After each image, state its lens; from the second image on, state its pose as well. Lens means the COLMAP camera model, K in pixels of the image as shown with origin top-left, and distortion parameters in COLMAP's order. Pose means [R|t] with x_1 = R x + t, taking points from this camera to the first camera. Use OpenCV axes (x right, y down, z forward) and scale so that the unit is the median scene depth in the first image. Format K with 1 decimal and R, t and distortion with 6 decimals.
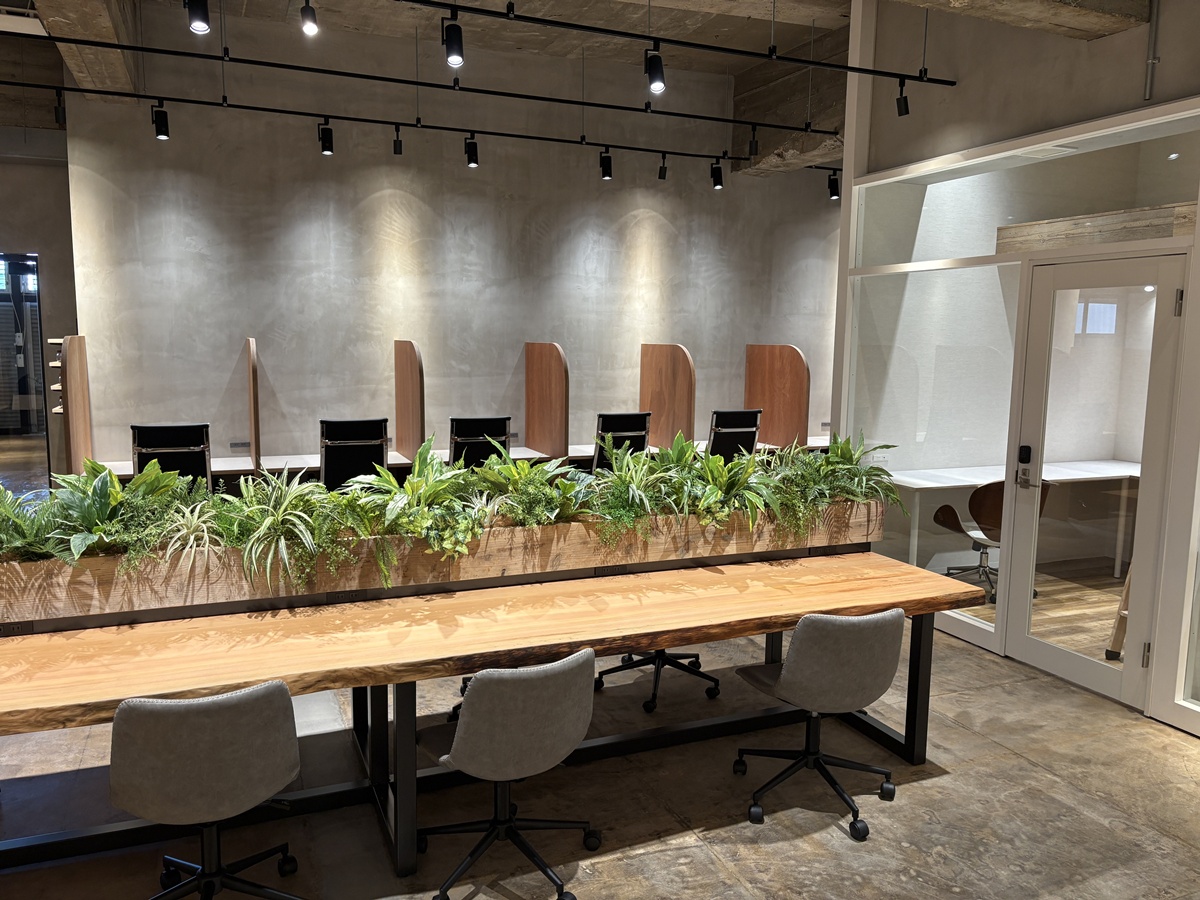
lens RADIAL K [[905.3, 0, 601.9], [0, 905.3, 457.9], [0, 0, 1]] dist [0.053327, -0.041807]
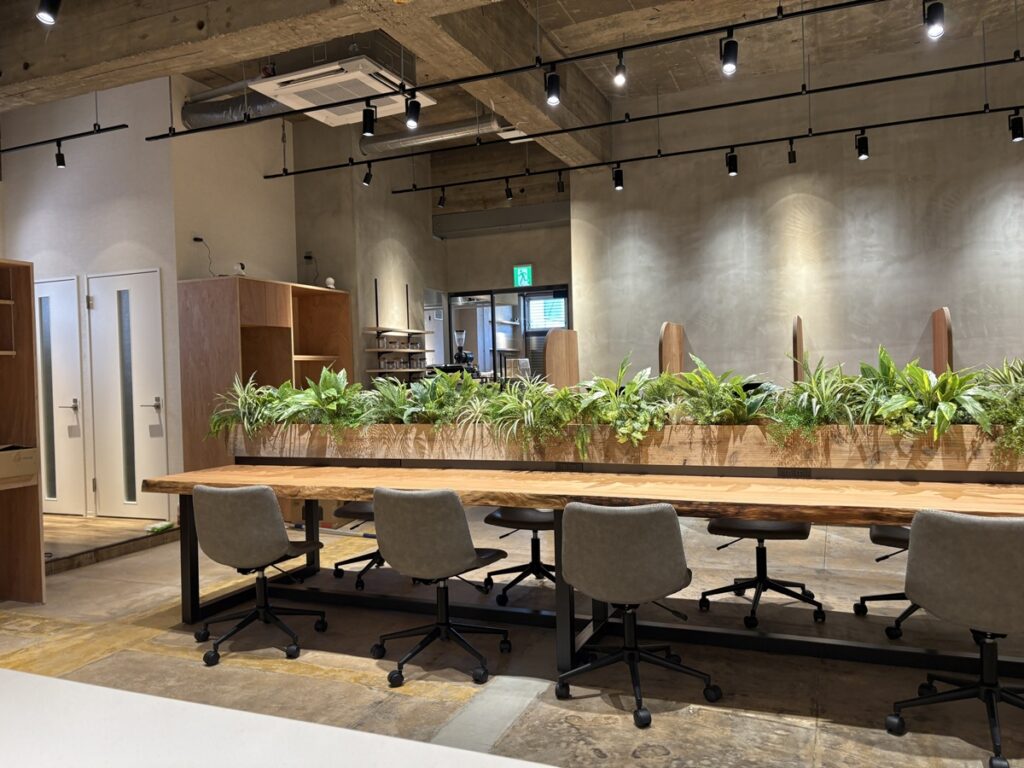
lens RADIAL K [[772.5, 0, 508.9], [0, 772.5, 384.7], [0, 0, 1]] dist [0.053327, -0.041807]
pose [[0.701969, -0.020786, -0.711904, 0.247892], [-0.056526, 0.994795, -0.084783, 0.066673], [0.709961, 0.099756, 0.697140, 0.055444]]
